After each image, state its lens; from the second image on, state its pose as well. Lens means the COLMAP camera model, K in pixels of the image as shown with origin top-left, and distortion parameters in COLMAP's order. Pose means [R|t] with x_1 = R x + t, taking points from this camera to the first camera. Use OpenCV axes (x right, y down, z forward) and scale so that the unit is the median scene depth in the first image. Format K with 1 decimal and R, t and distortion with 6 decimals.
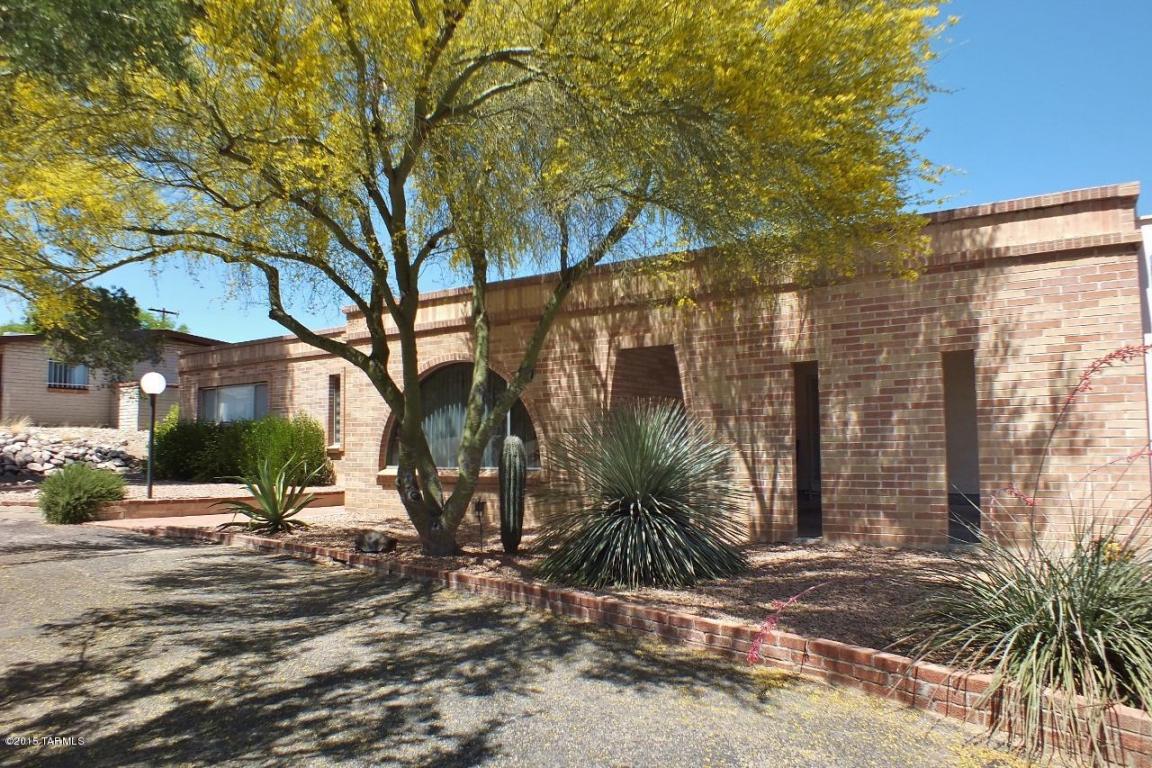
lens RADIAL K [[862.3, 0, 586.2], [0, 862.3, 380.1], [0, 0, 1]] dist [-0.080029, 0.027311]
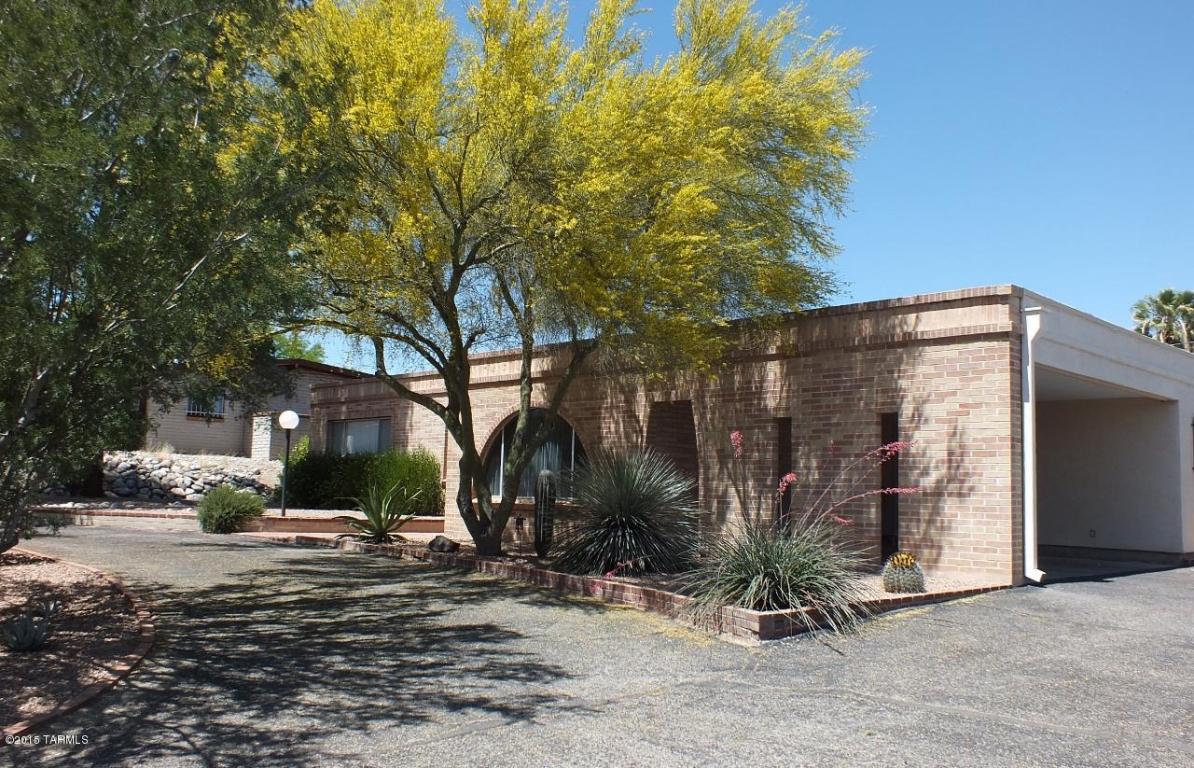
lens RADIAL K [[1088.8, 0, 600.3], [0, 1088.8, 385.1], [0, 0, 1]] dist [0.000587, 0.032505]
pose [[0.982118, 0.014323, -0.187721, 0.288432], [-0.018408, 0.999630, -0.020035, -0.031578], [0.187364, 0.023133, 0.982018, -0.594466]]
